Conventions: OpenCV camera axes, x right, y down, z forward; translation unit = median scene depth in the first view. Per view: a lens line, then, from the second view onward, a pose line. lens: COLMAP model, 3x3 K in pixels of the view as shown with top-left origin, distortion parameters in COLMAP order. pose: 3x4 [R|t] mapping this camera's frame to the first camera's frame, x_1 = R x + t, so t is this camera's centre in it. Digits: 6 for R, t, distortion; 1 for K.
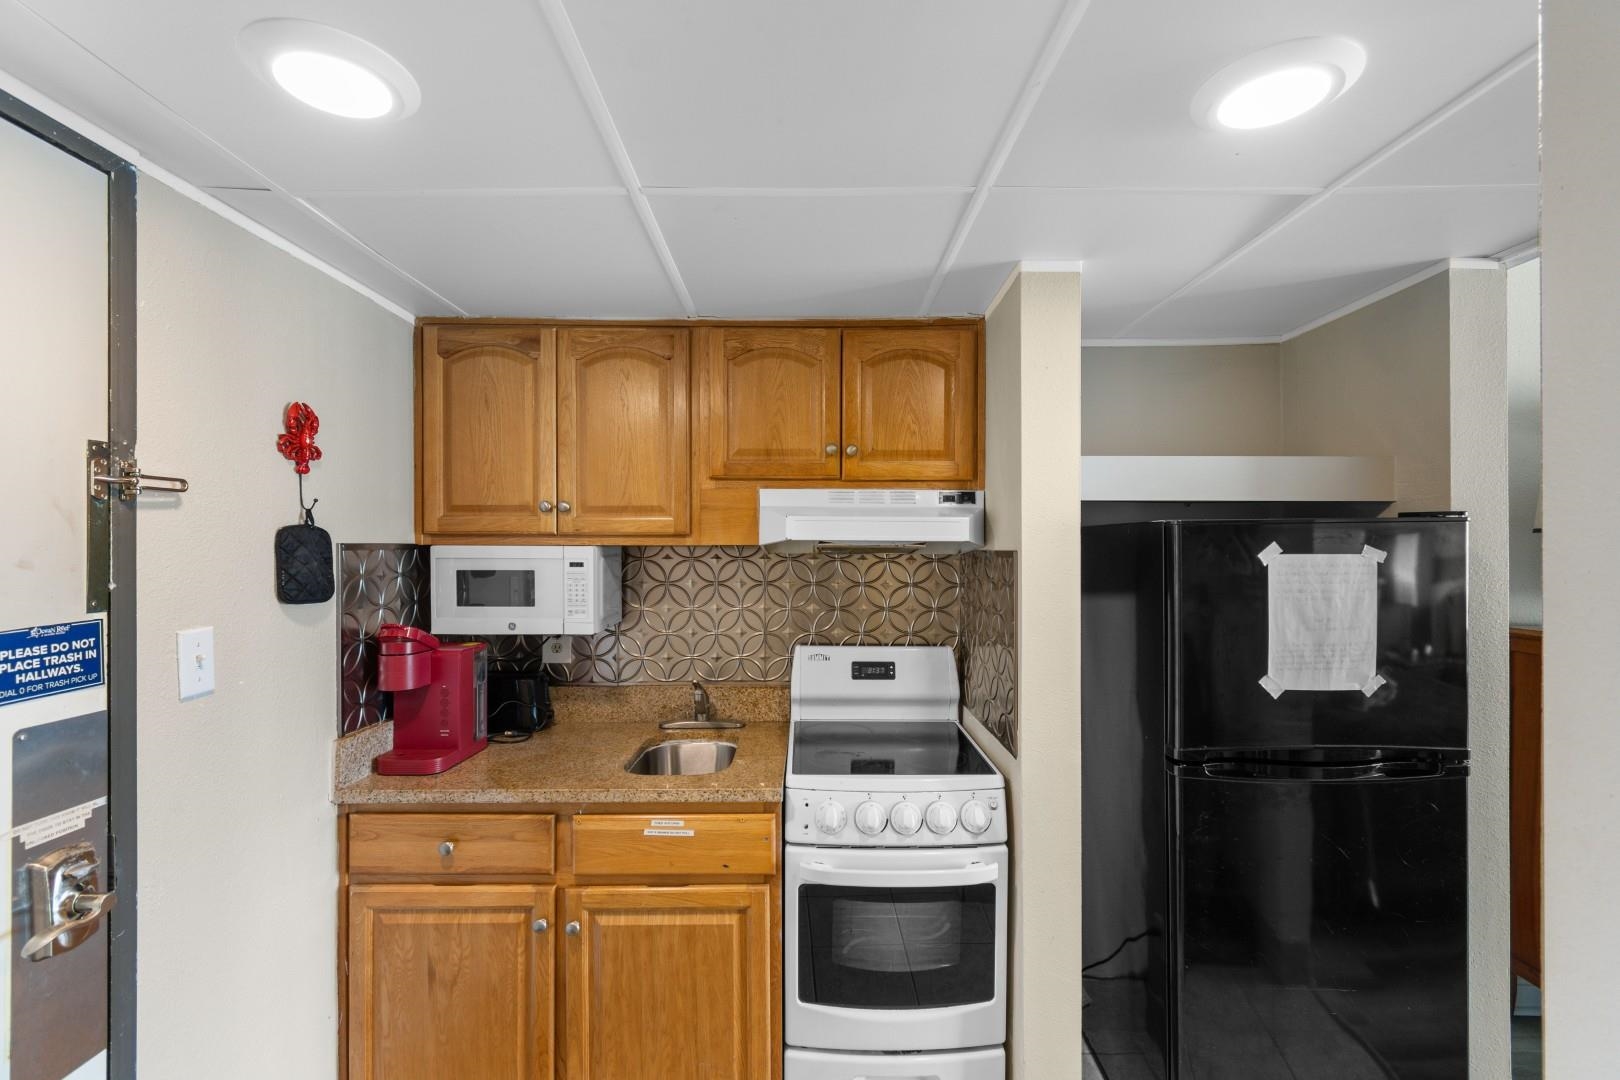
lens RADIAL K [[710.8, 0, 819.8], [0, 710.8, 554.2], [0, 0, 1]] dist [0.002481, 0.000021]
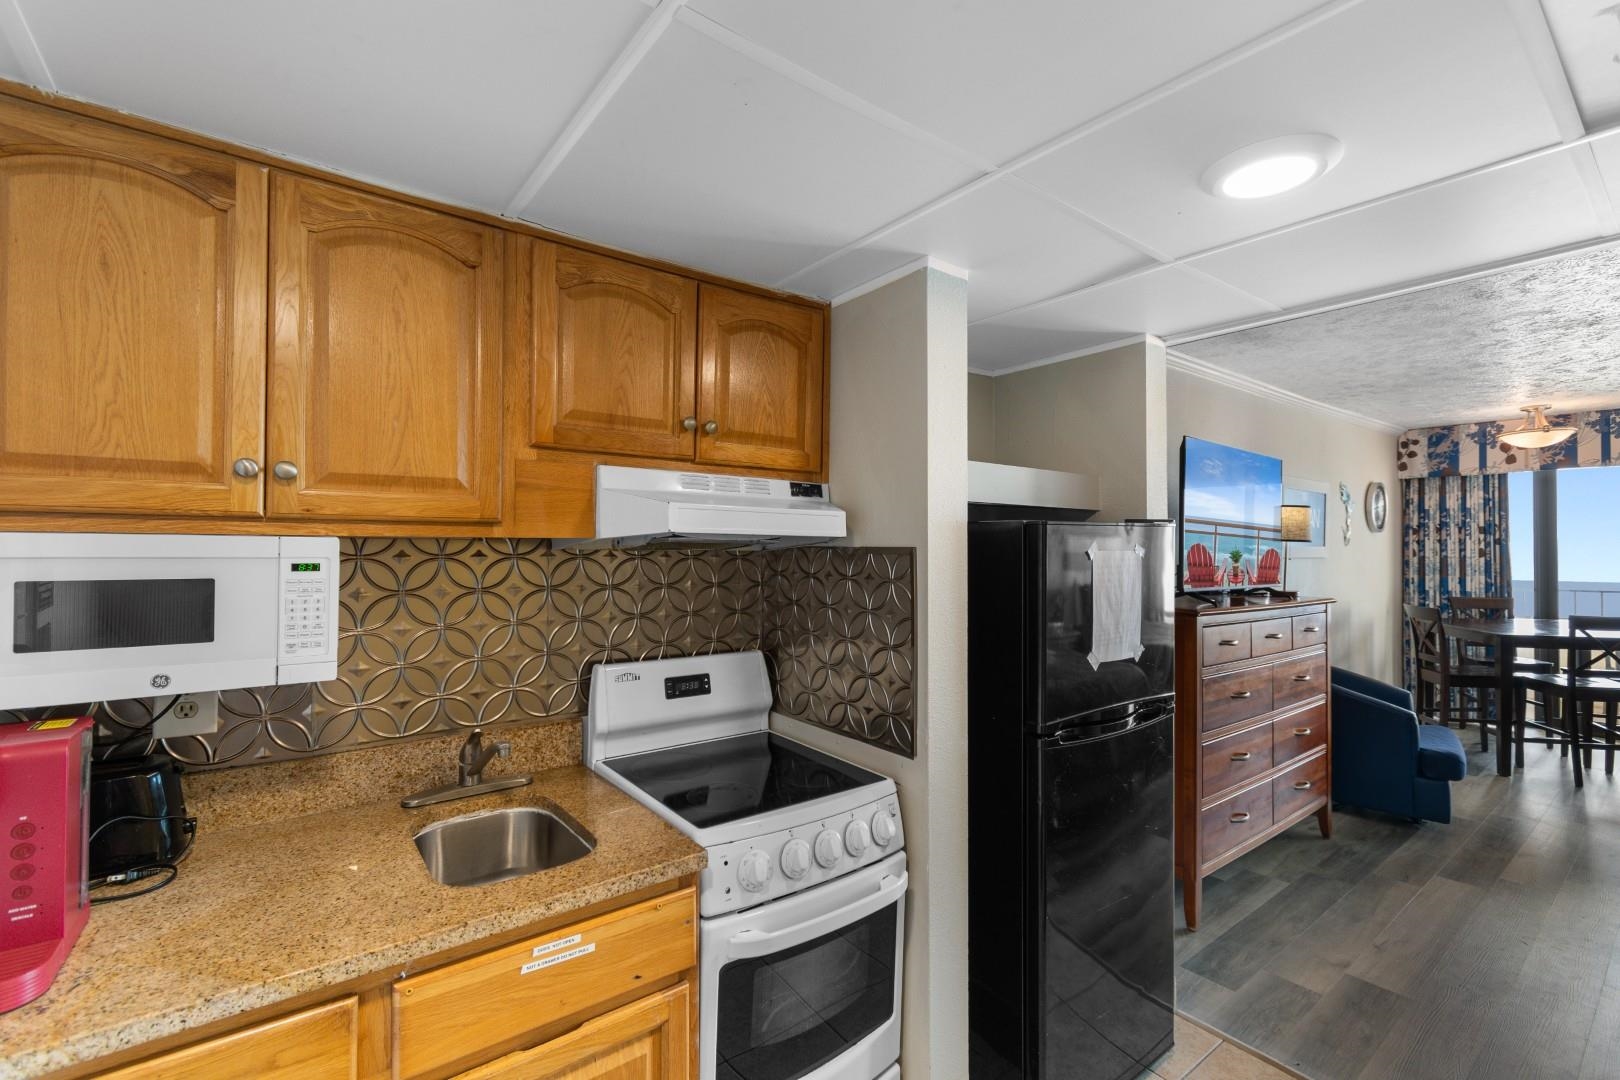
lens RADIAL K [[704.6, 0, 817.3], [0, 704.6, 541.7], [0, 0, 1]] dist [0.011399, -0.006059]
pose [[0.799025, 0.008261, 0.601241, -0.355604], [-0.001015, 0.999923, -0.012390, -0.000223], [-0.601297, 0.009290, 0.798972, 0.254239]]
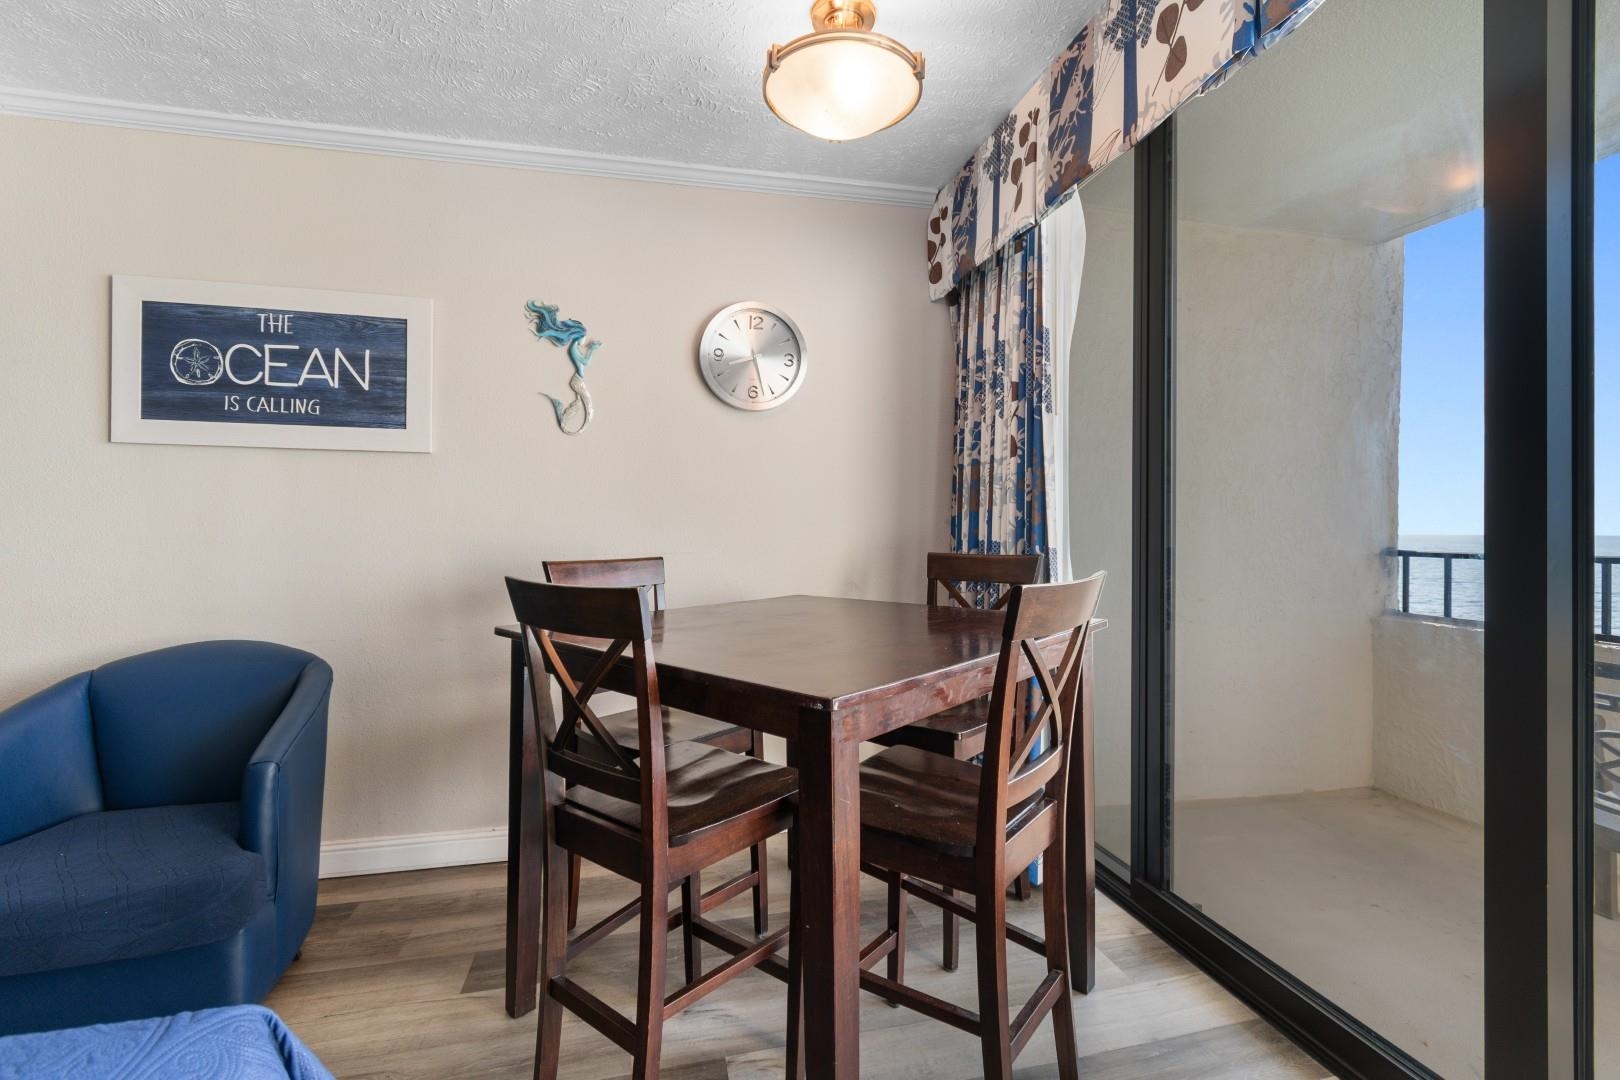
lens RADIAL K [[739.2, 0, 818.4], [0, 739.2, 540.3], [0, 0, 1]] dist [0.009220, 0.000085]
pose [[0.972701, 0.013022, 0.231696, 3.280643], [-0.011479, 0.999902, -0.008008, 0.195498], [-0.231777, 0.005130, 0.972755, -0.239191]]
